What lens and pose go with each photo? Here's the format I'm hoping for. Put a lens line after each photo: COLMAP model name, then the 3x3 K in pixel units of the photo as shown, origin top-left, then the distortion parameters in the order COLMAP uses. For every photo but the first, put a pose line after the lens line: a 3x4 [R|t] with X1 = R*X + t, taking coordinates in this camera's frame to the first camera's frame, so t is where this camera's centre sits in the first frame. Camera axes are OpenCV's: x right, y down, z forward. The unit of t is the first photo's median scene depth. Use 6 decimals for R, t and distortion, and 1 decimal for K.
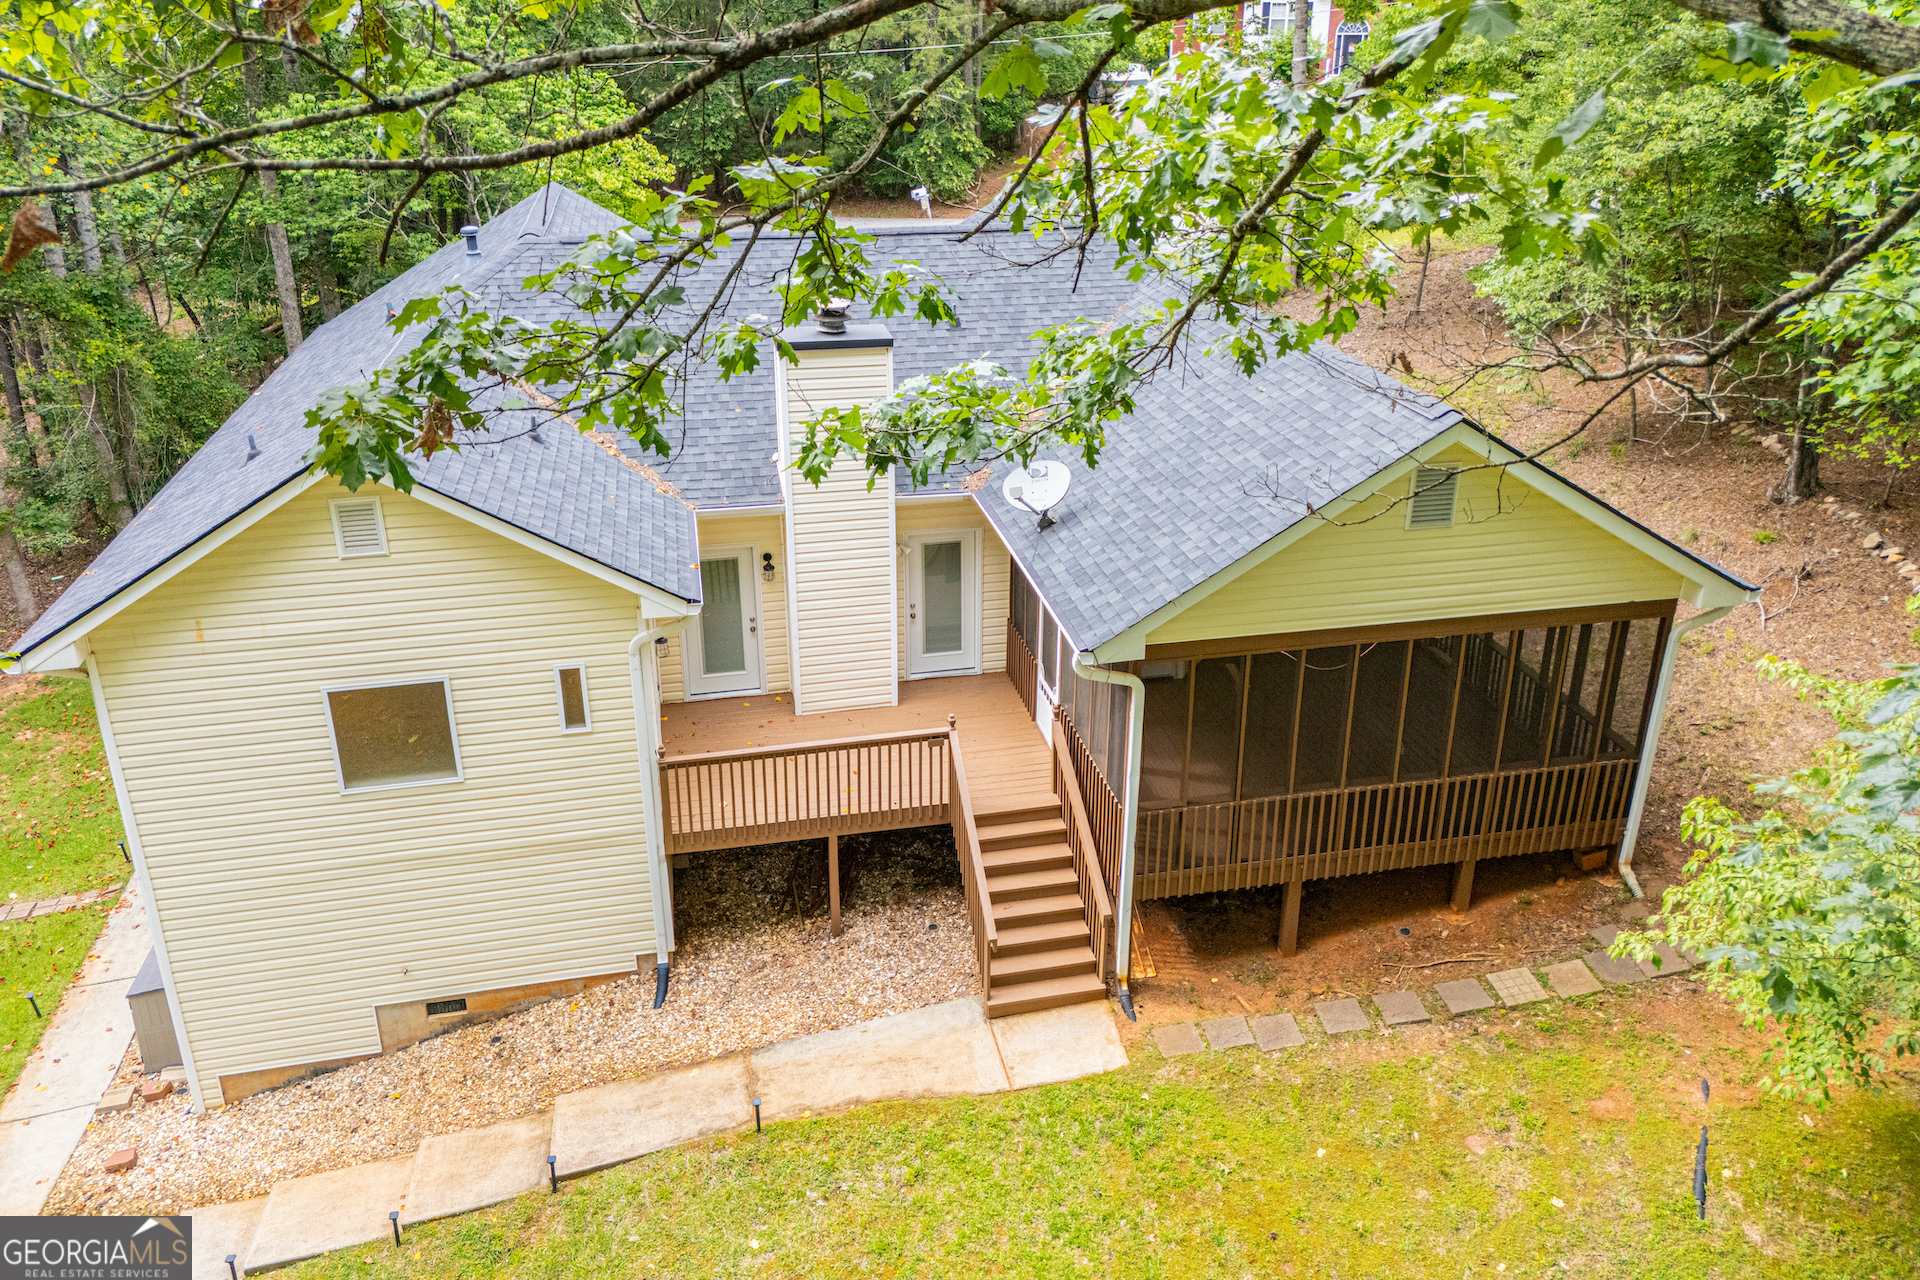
lens RADIAL K [[1497.5, 0, 950.3], [0, 1497.5, 566.8], [0, 0, 1]] dist [0.061843, -0.053783]
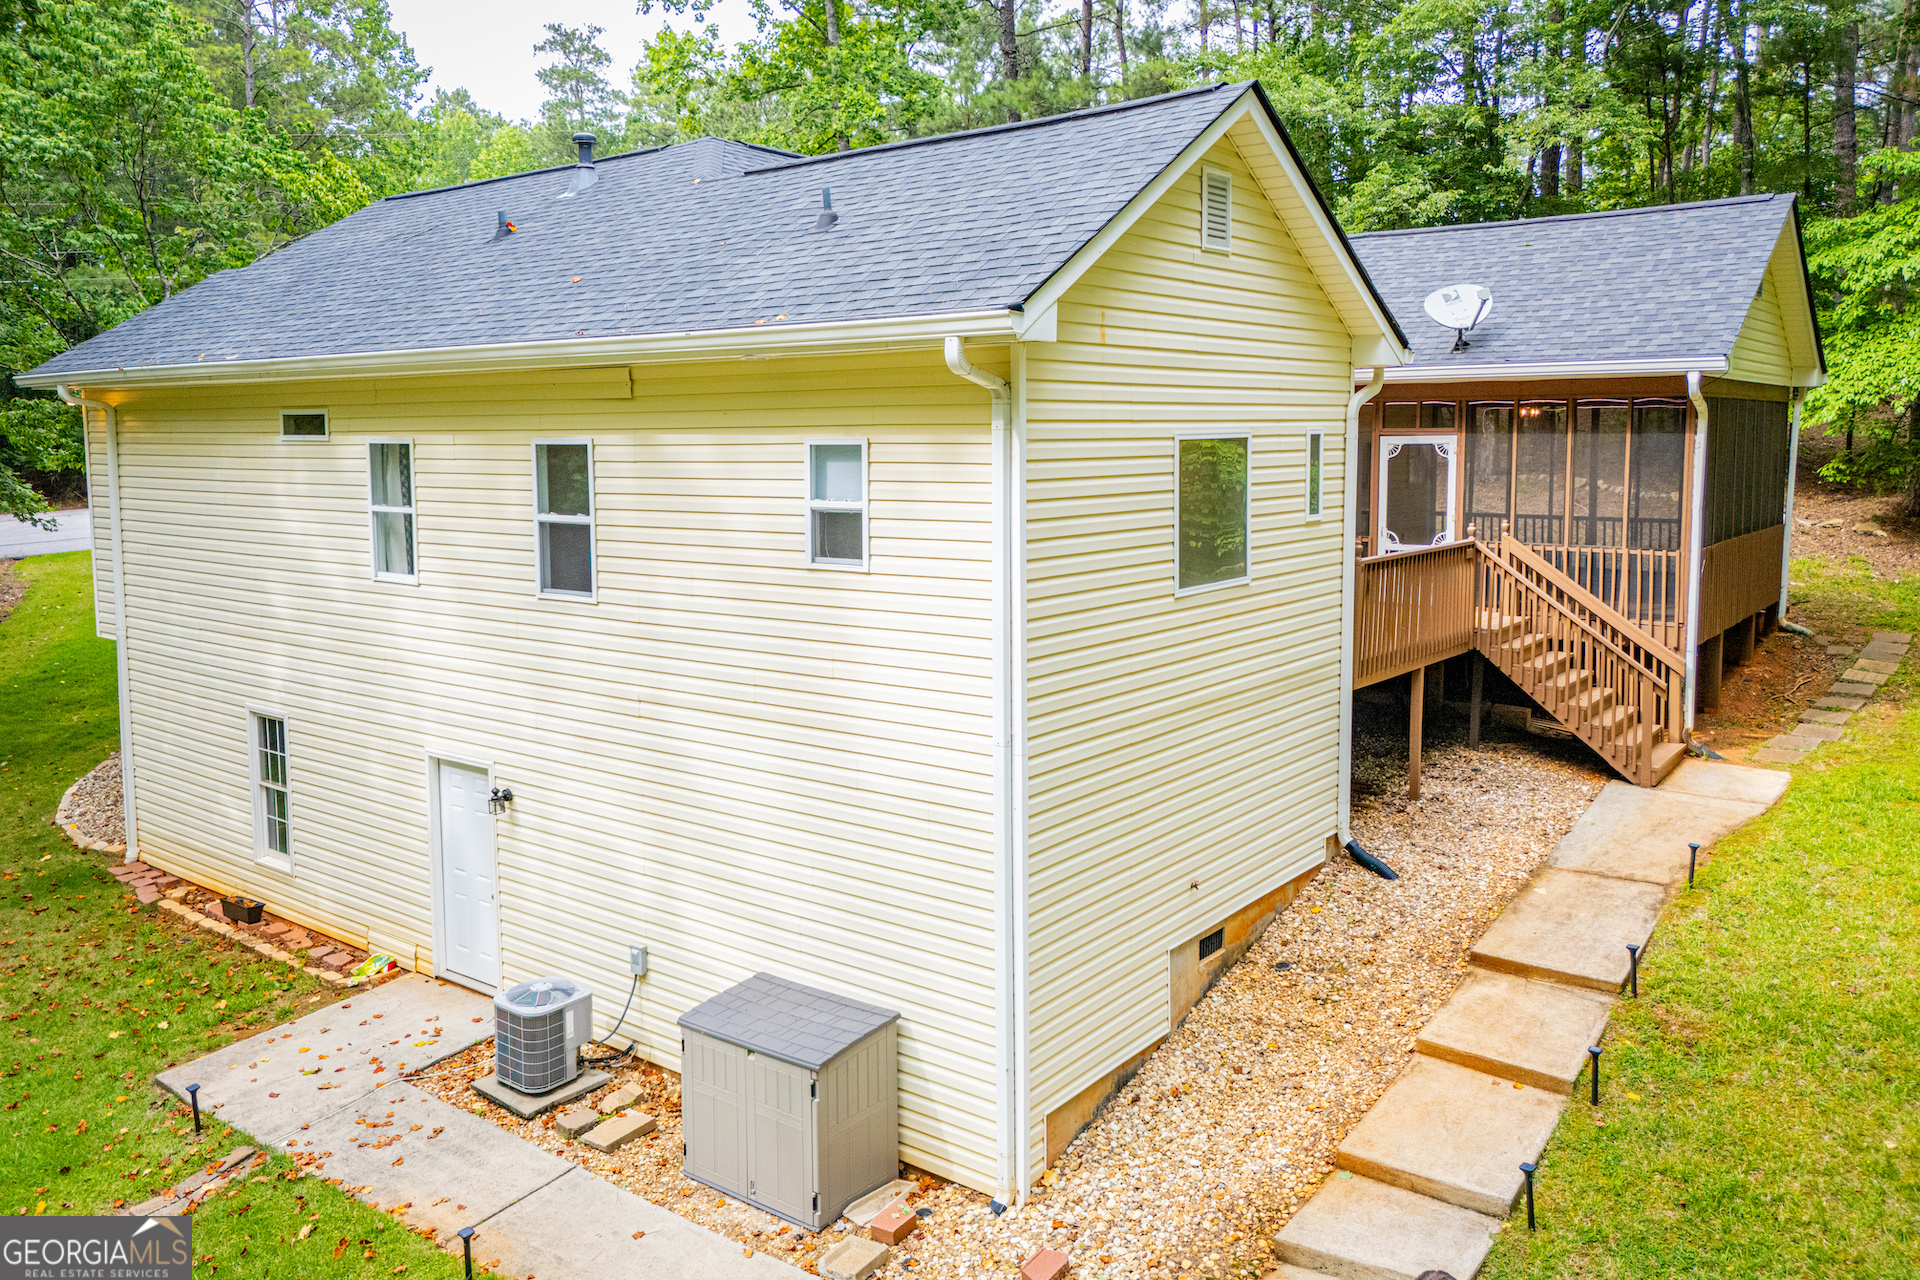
lens RADIAL K [[1497.5, 0, 950.3], [0, 1497.5, 566.8], [0, 0, 1]] dist [0.061843, -0.053783]
pose [[0.752294, -0.061825, 0.655920, -0.891567], [0.257734, 0.943861, -0.206637, 0.240006], [-0.606322, 0.324505, 0.725996, 0.503611]]
